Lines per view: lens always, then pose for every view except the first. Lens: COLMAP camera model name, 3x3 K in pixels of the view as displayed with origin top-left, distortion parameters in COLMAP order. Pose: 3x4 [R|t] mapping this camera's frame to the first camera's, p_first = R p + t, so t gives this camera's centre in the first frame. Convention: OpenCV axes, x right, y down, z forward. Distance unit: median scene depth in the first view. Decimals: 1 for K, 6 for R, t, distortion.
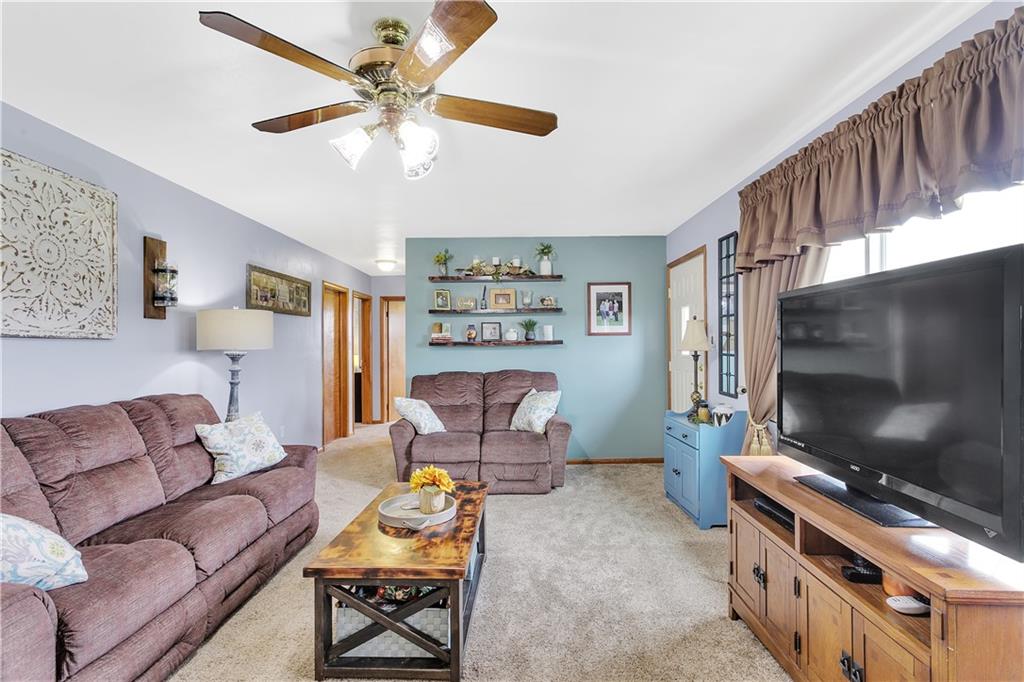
lens RADIAL K [[499.2, 0, 514.9], [0, 499.2, 342.2], [0, 0, 1]] dist [0.003318, 0.001248]
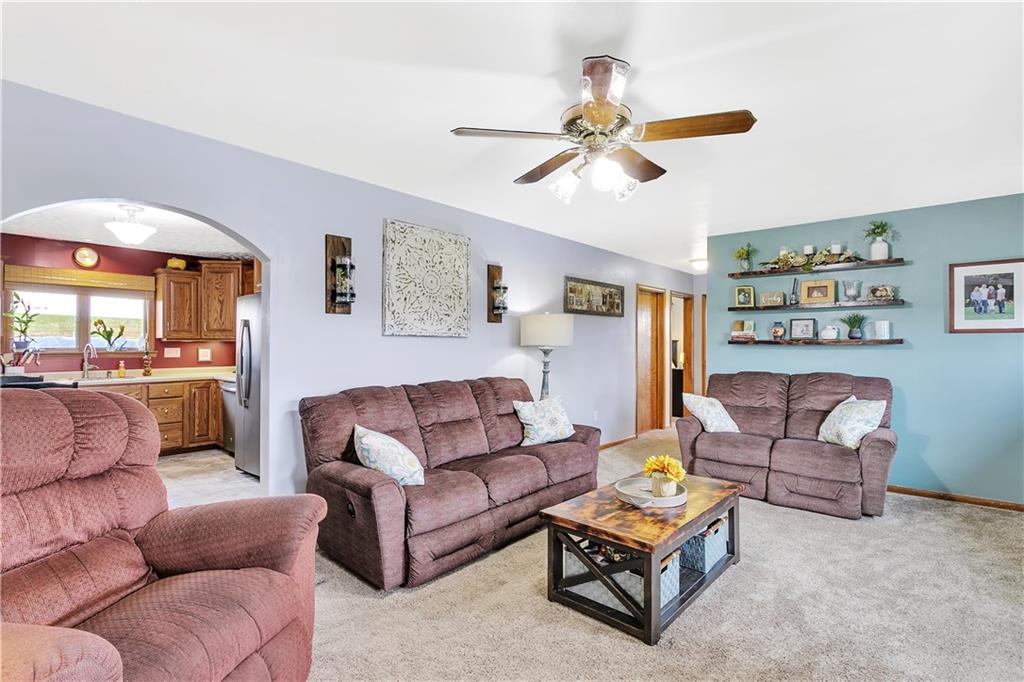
lens RADIAL K [[499.2, 0, 514.9], [0, 499.2, 342.2], [0, 0, 1]] dist [0.003318, 0.001248]
pose [[0.766585, 0.008462, -0.642088, 0.200599], [-0.004606, 0.999960, 0.007679, -0.003188], [0.642127, -0.002929, 0.766593, -0.028599]]
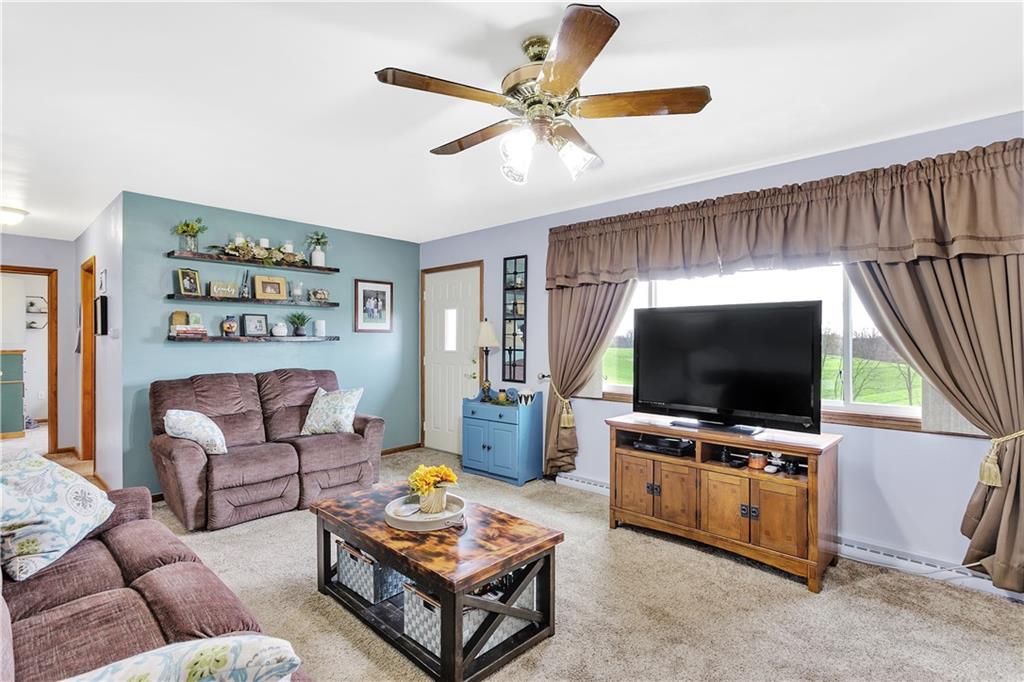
lens RADIAL K [[483.9, 0, 520.2], [0, 483.9, 342.1], [0, 0, 1]] dist [0.002052, 0.000441]
pose [[0.668878, 0.005740, 0.743350, -0.543504], [-0.009494, 0.999955, 0.000821, 0.004462], [-0.743312, -0.007607, 0.668902, 0.172238]]
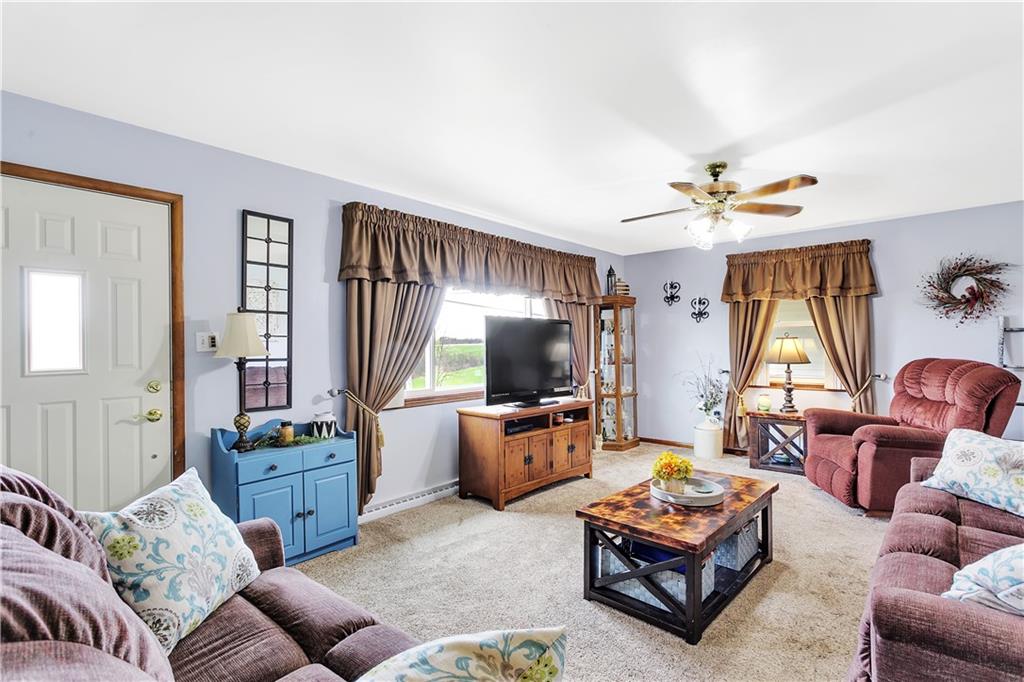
lens RADIAL K [[472.3, 0, 512.0], [0, 472.3, 341.0], [0, 0, 1]] dist [0.000342, 0.000144]
pose [[-0.736627, 0.016456, 0.676099, -0.440464], [0.009934, 0.999859, -0.013512, 0.009701], [-0.676226, -0.003237, -0.736687, 1.439283]]
